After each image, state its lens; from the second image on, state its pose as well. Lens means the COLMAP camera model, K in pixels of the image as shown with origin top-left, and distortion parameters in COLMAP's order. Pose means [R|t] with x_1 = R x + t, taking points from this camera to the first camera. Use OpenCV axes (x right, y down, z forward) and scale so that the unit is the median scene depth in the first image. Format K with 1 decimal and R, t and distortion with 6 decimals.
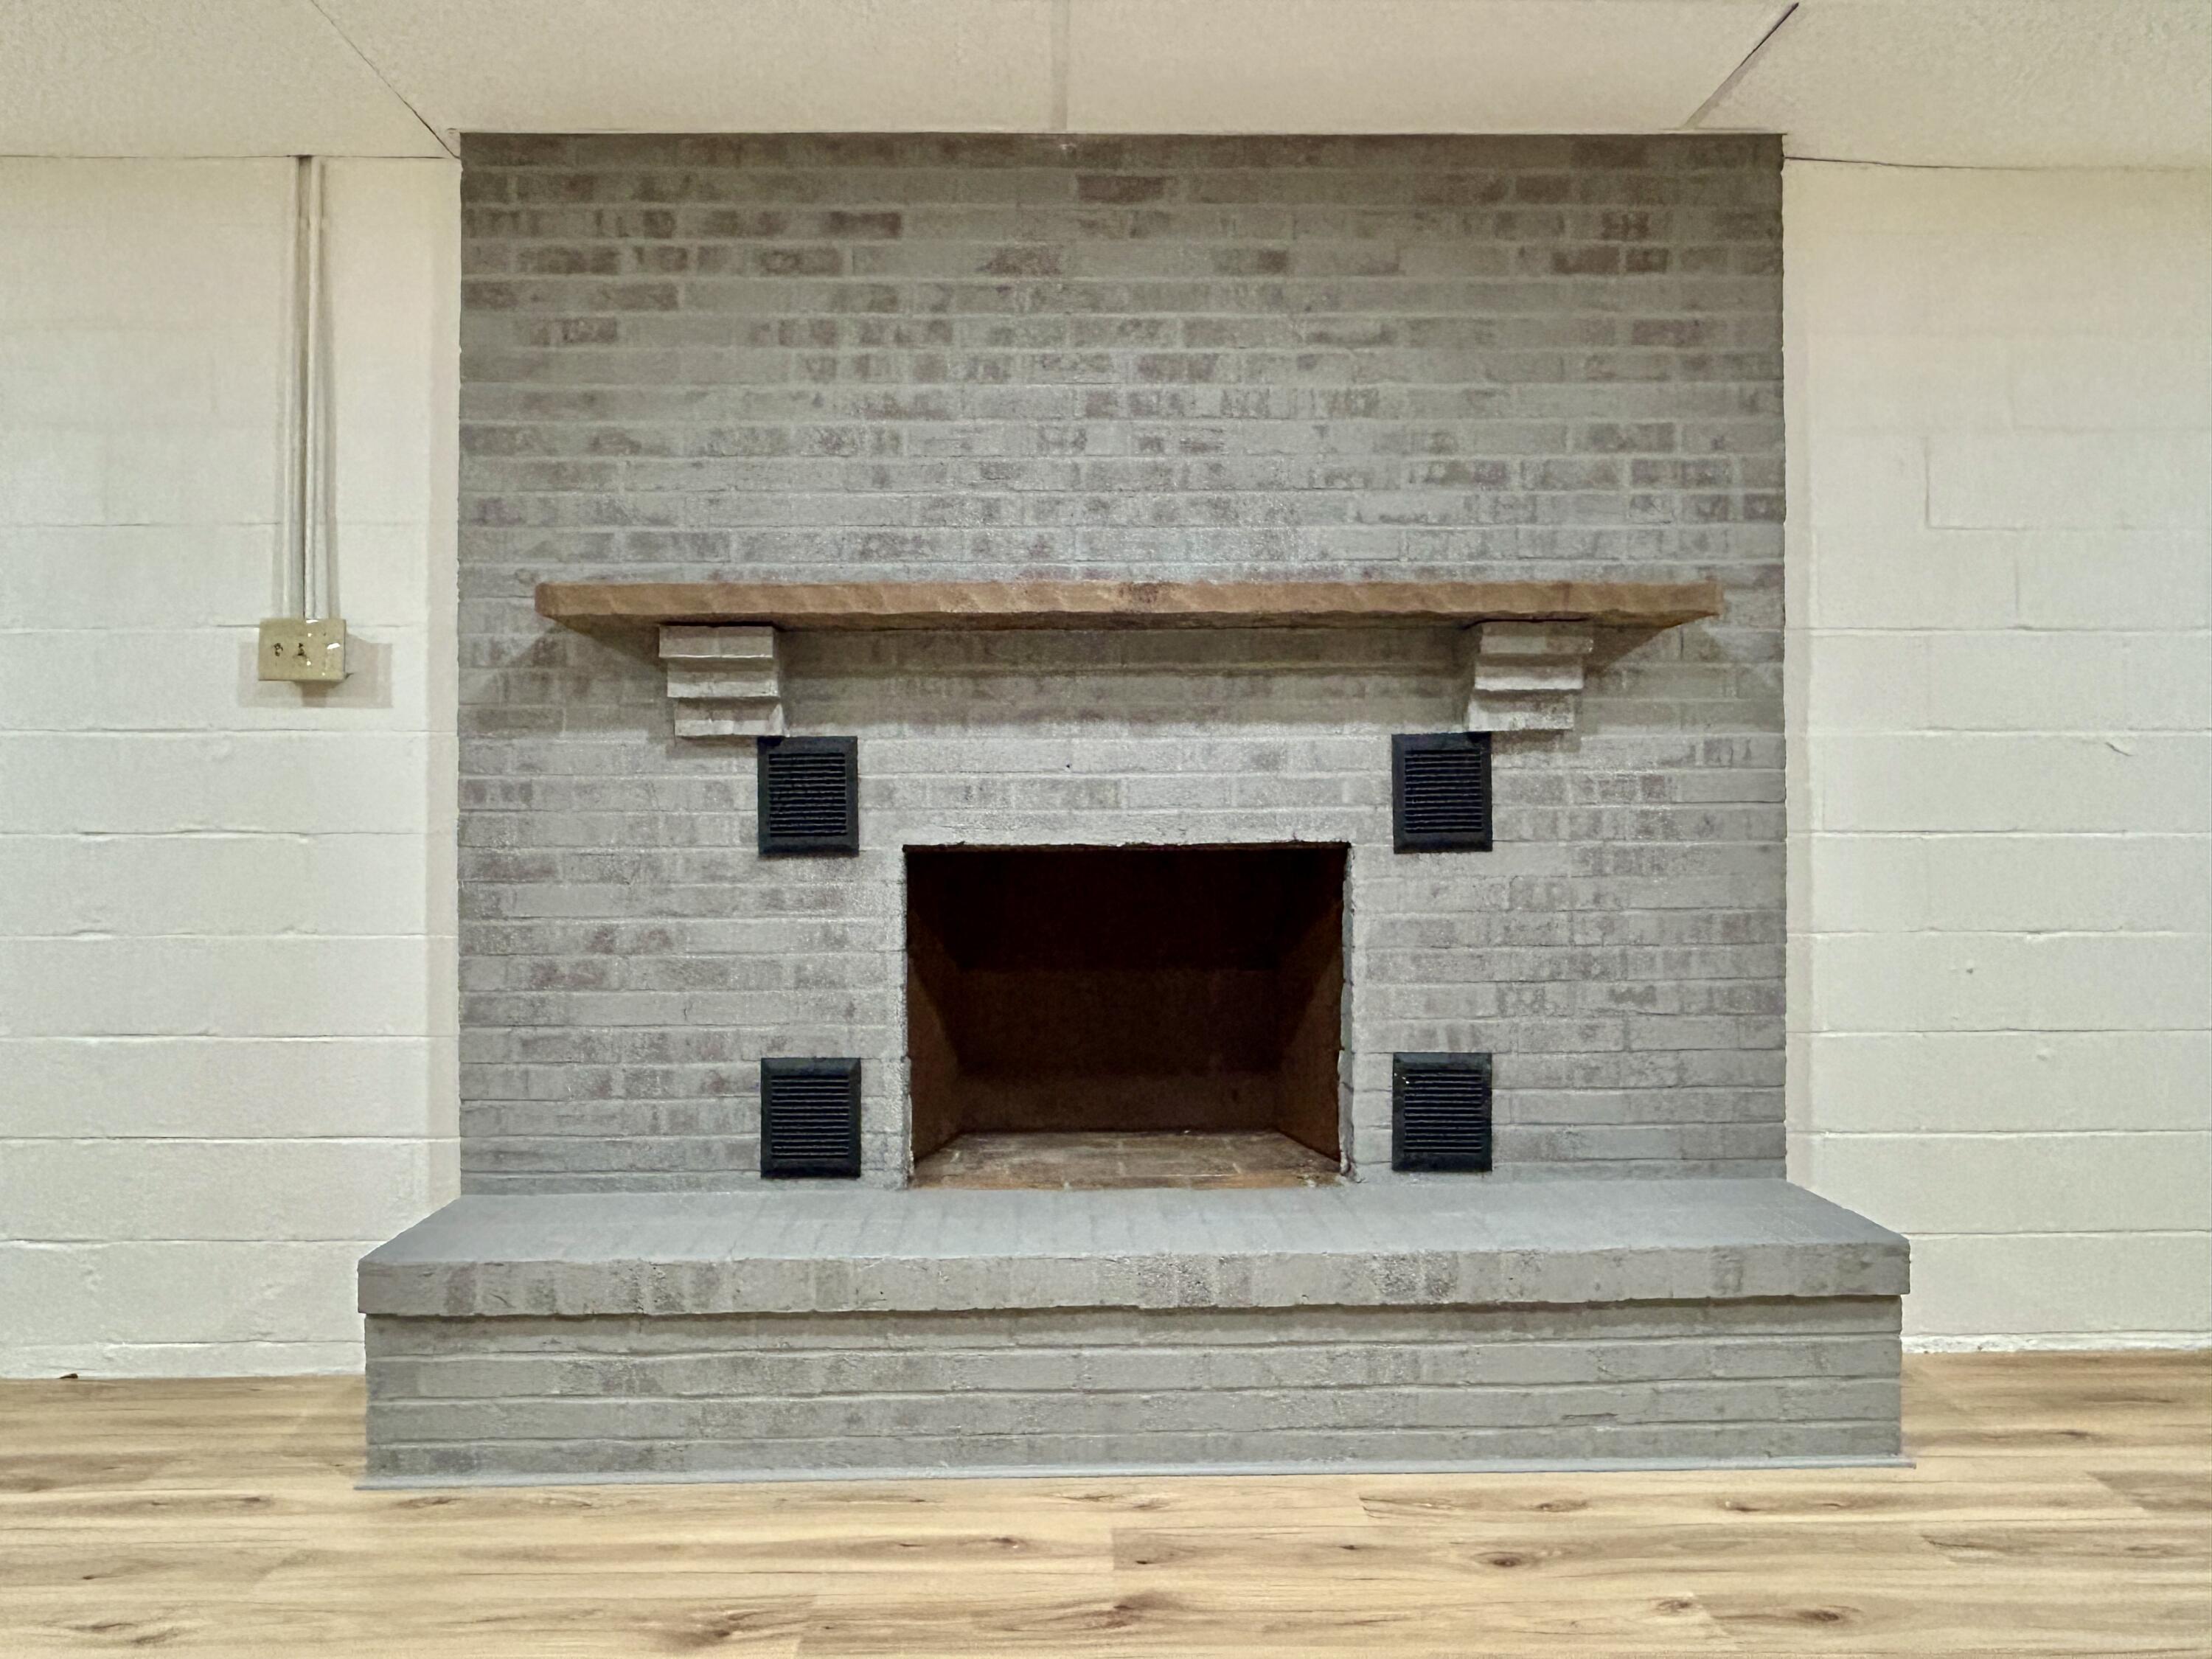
lens RADIAL K [[1517.8, 0, 1070.3], [0, 1517.8, 818.0], [0, 0, 1]] dist [0.005183, -0.008775]
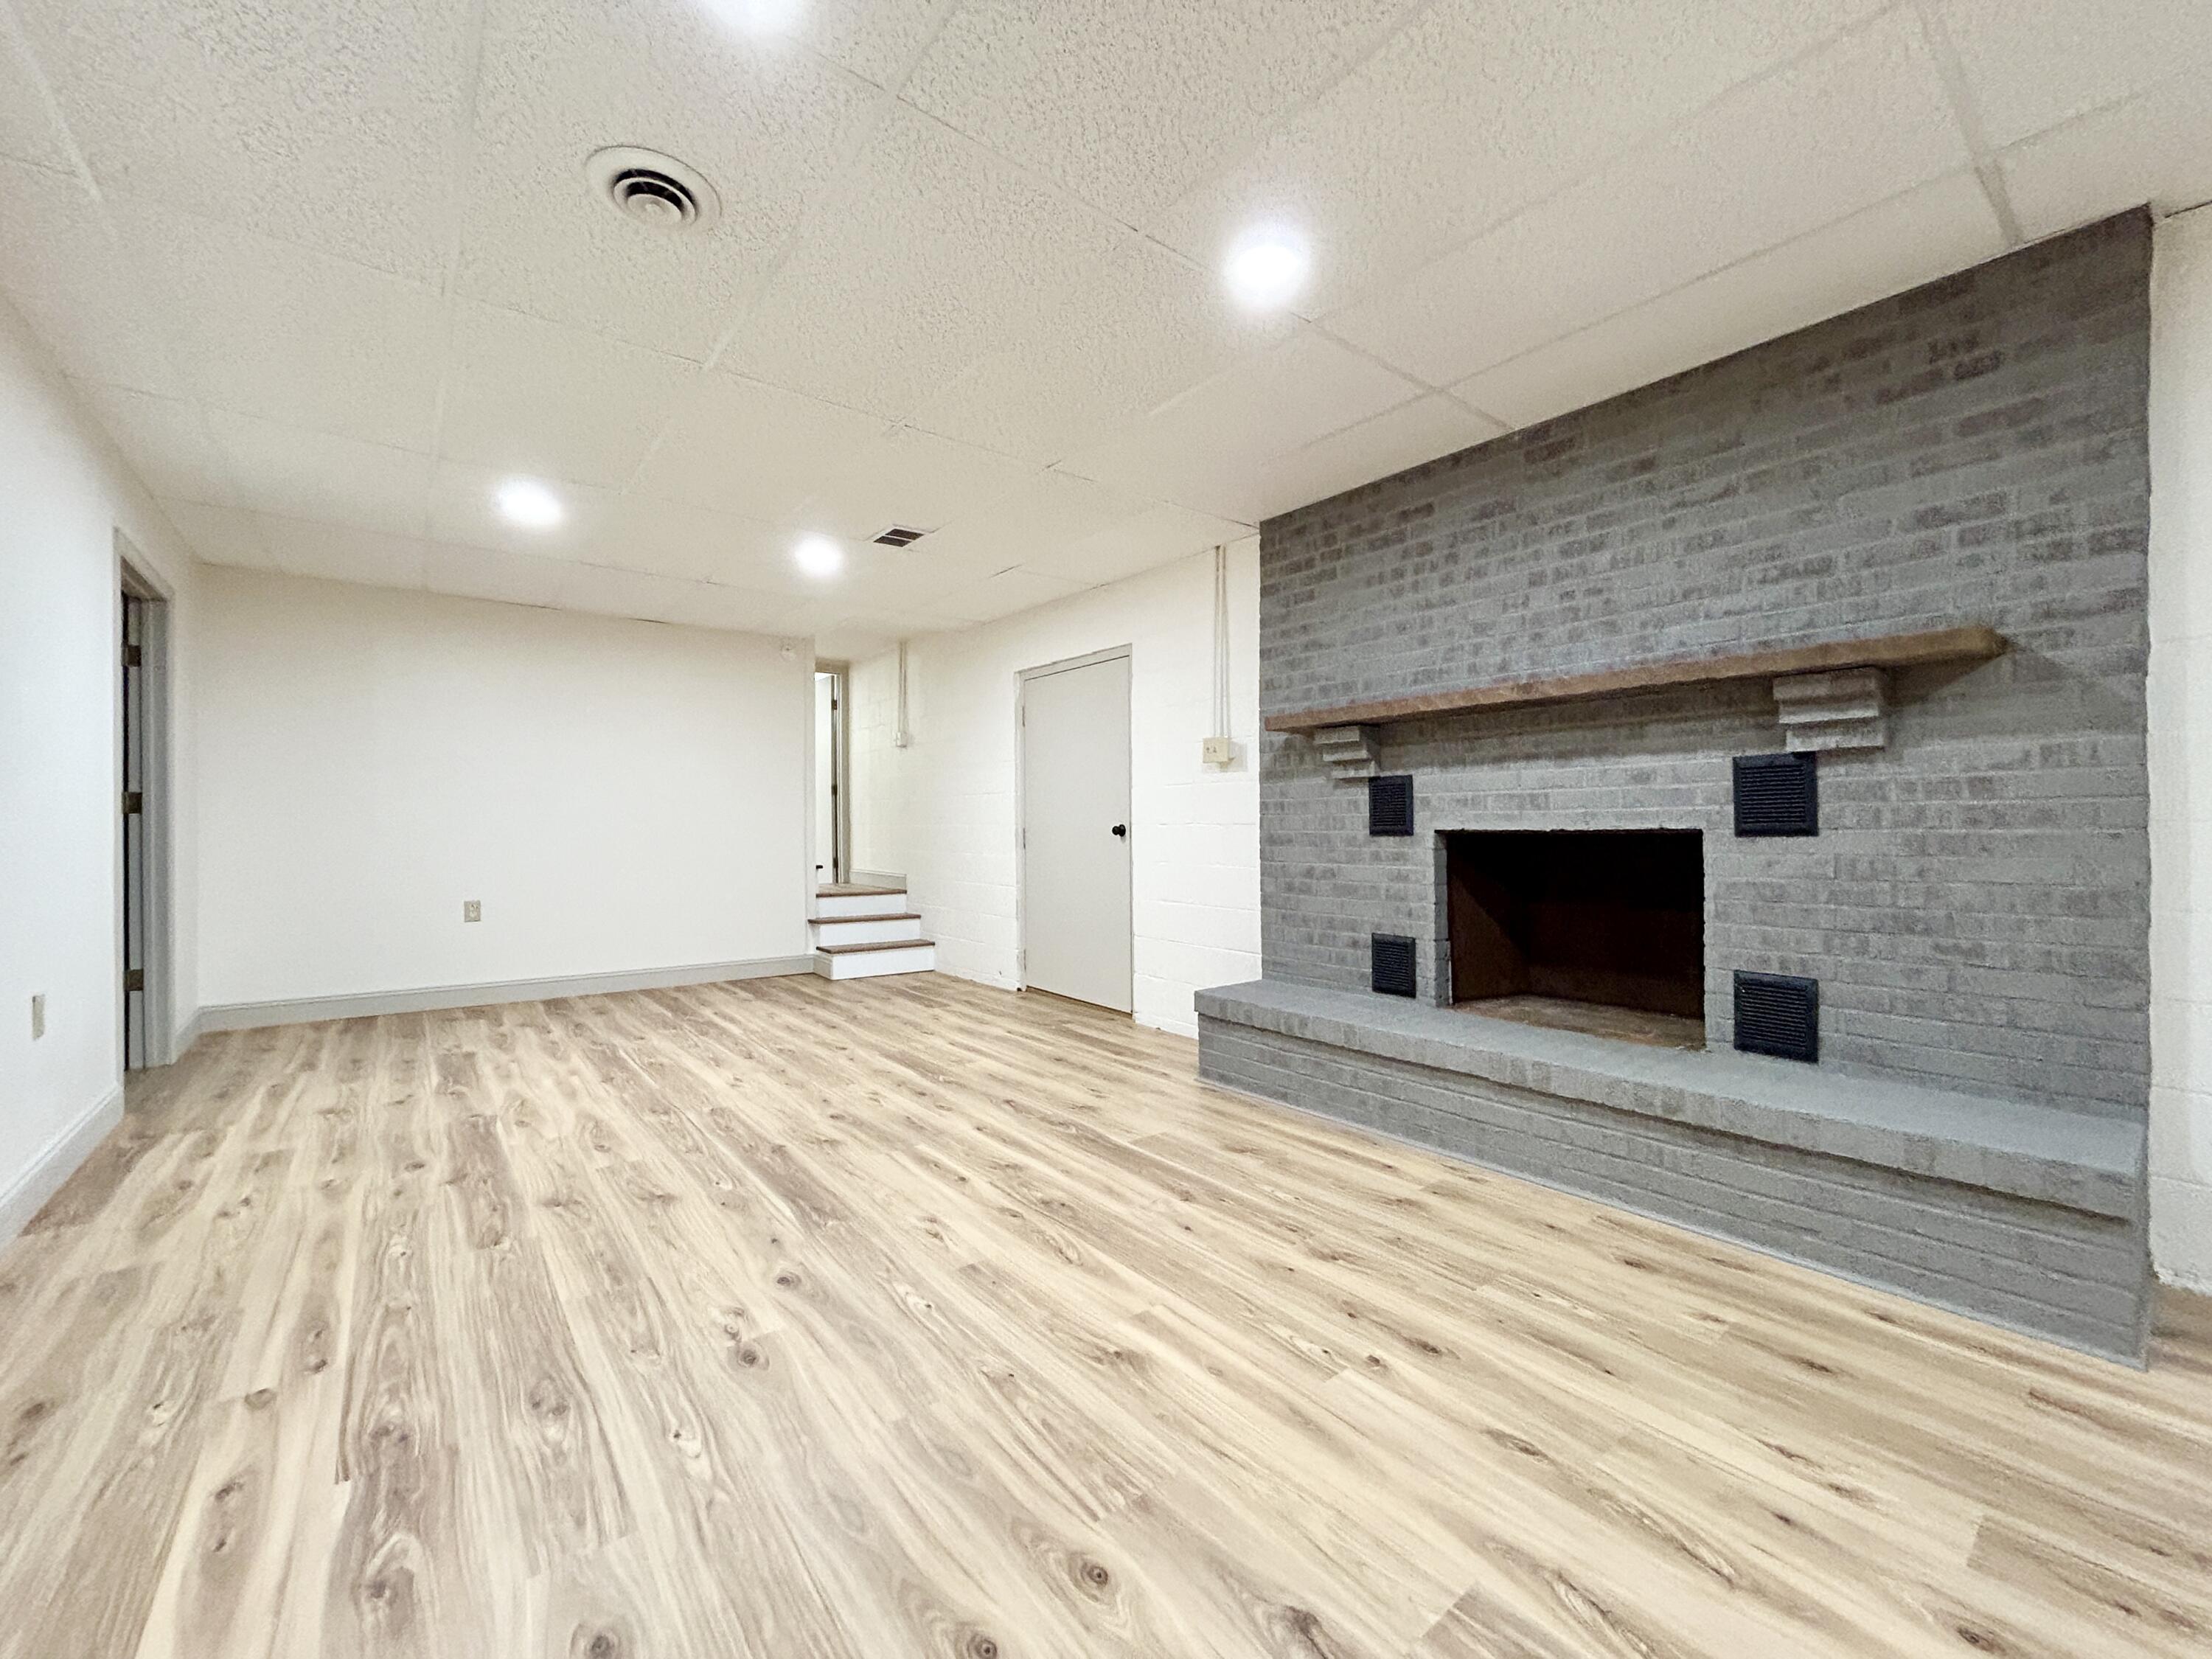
lens RADIAL K [[891.5, 0, 1060.4], [0, 891.5, 824.6], [0, 0, 1]] dist [-0.001686, 0.002379]
pose [[0.585268, -0.000401, -0.810840, 0.534981], [0.010186, 0.999925, 0.006857, -0.001391], [0.810776, -0.012272, 0.585228, -0.051751]]
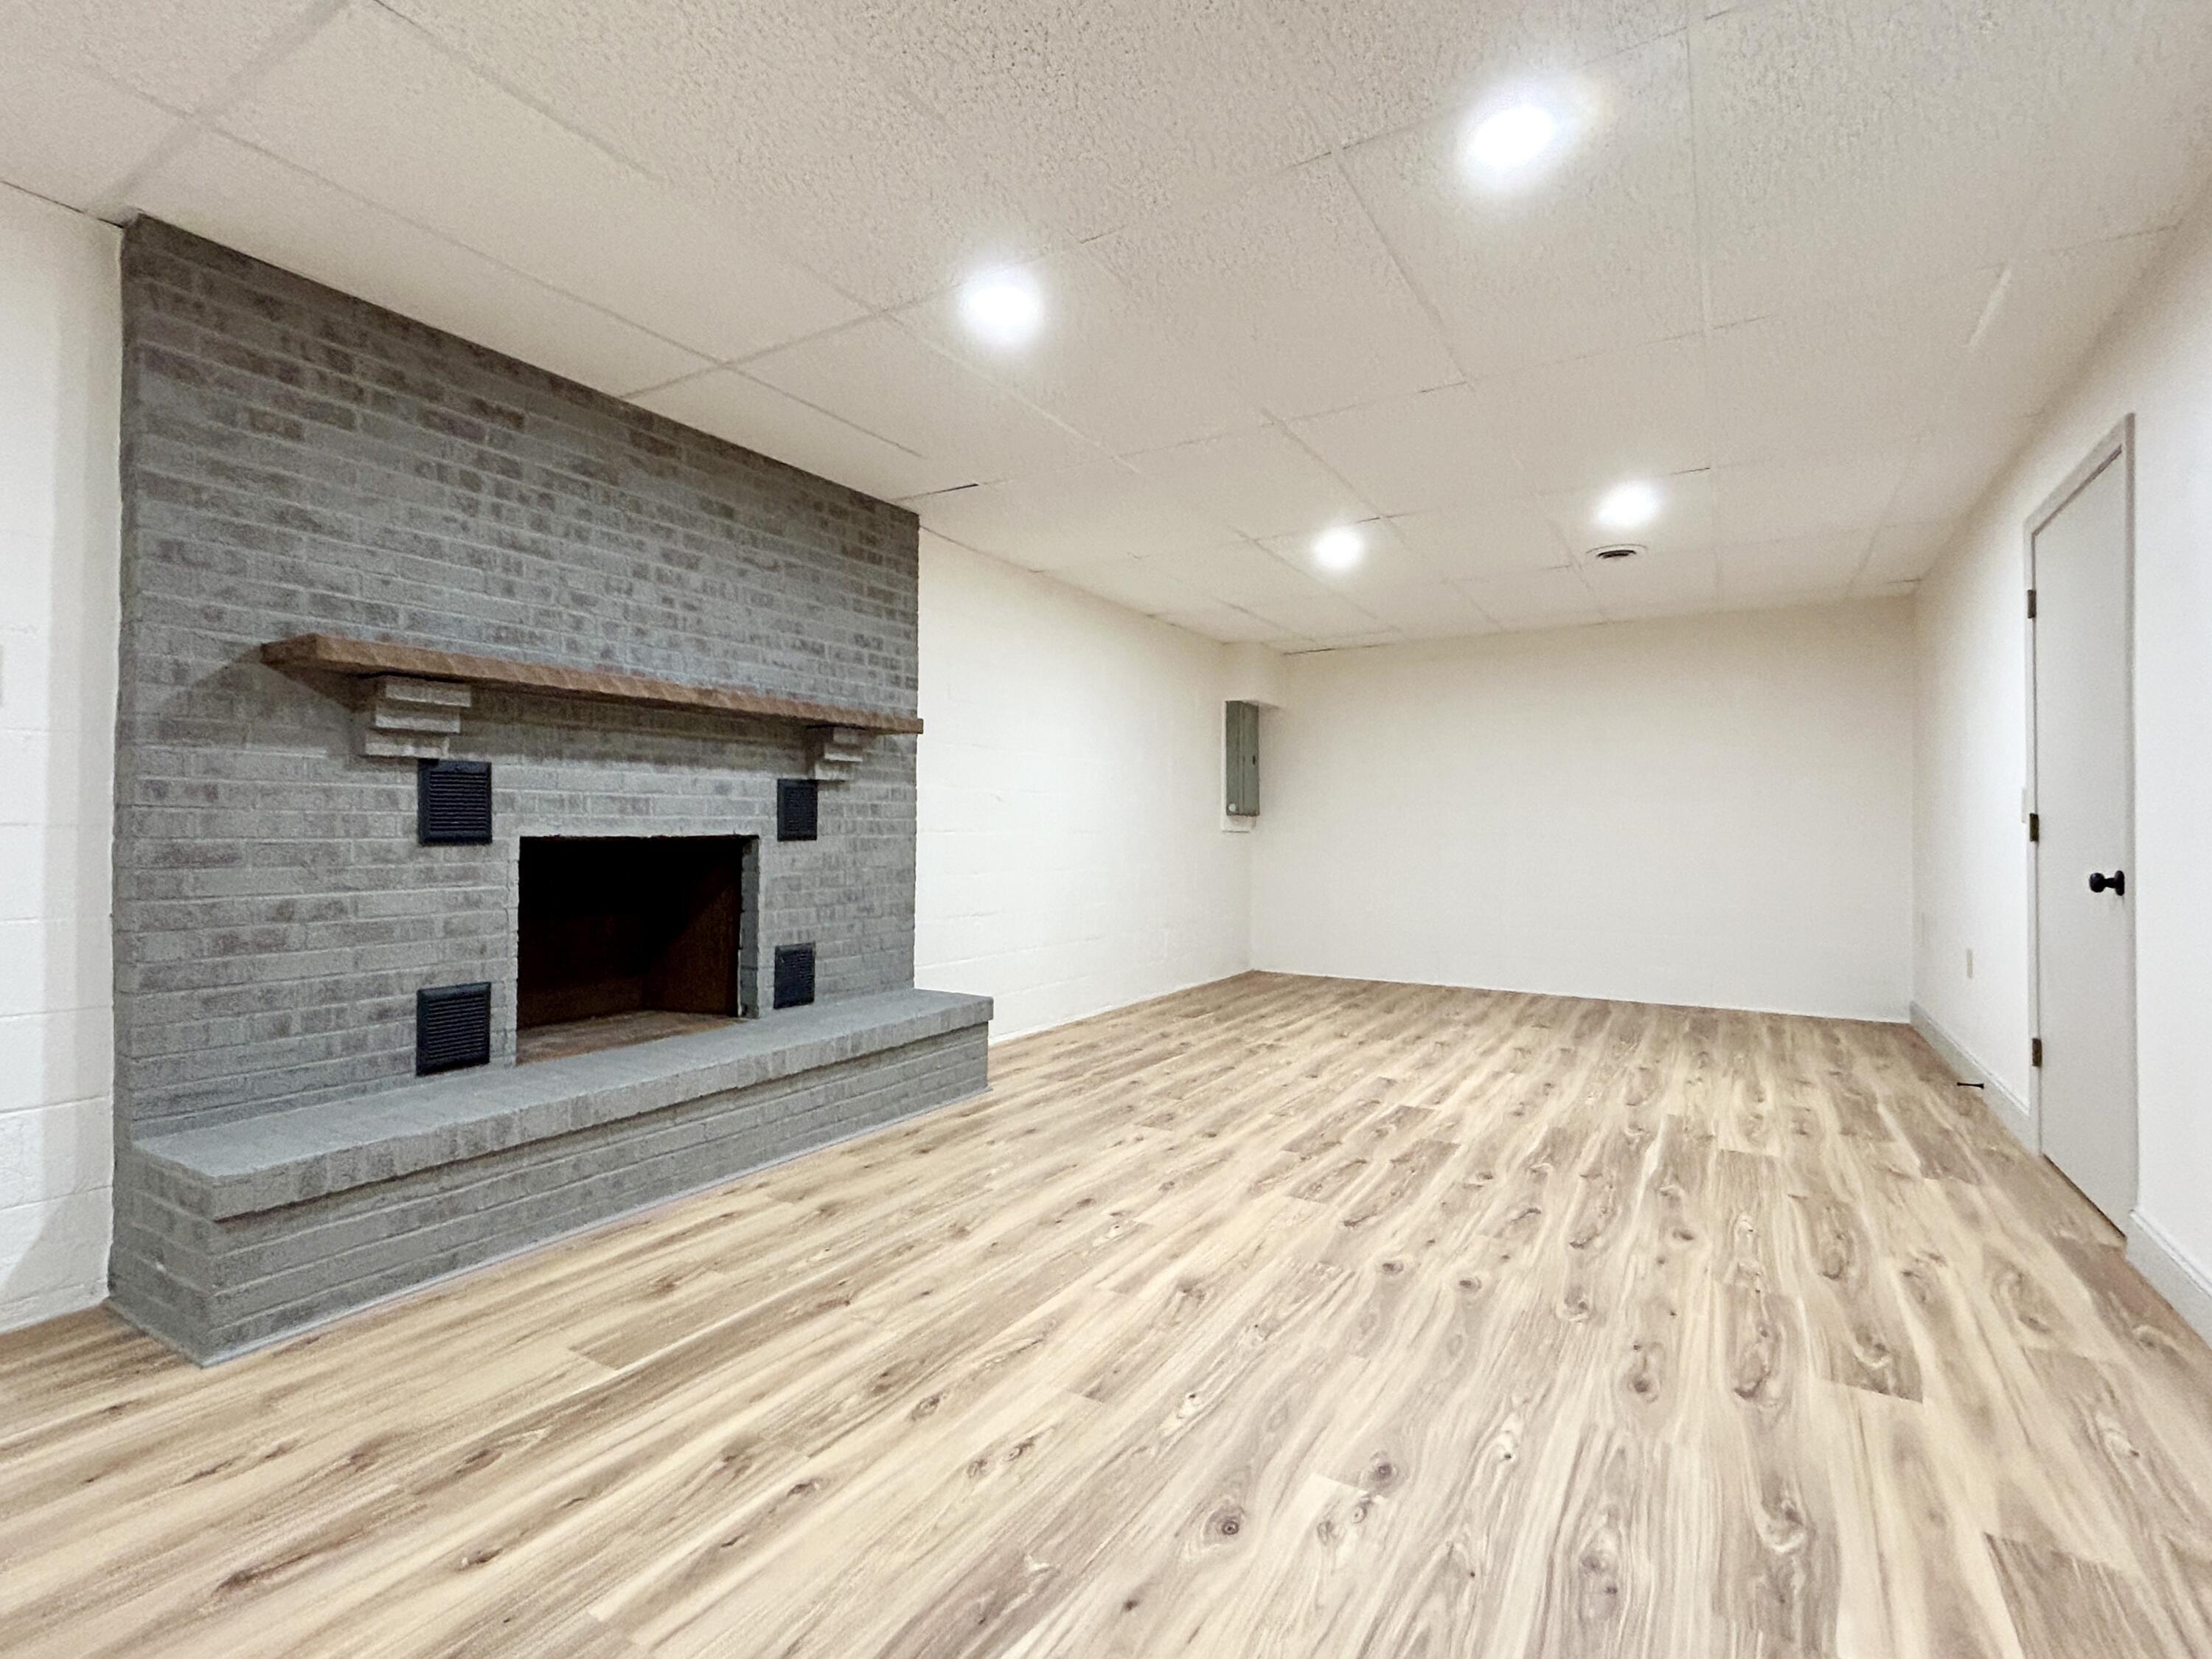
lens RADIAL K [[1087.9, 0, 1109.8], [0, 1087.9, 822.1], [0, 0, 1]] dist [-0.004815, 0.003776]
pose [[0.512300, 0.012428, 0.858716, -0.738796], [-0.014211, 0.999881, -0.005993, 0.001762], [-0.858689, -0.009133, 0.512416, -0.051932]]
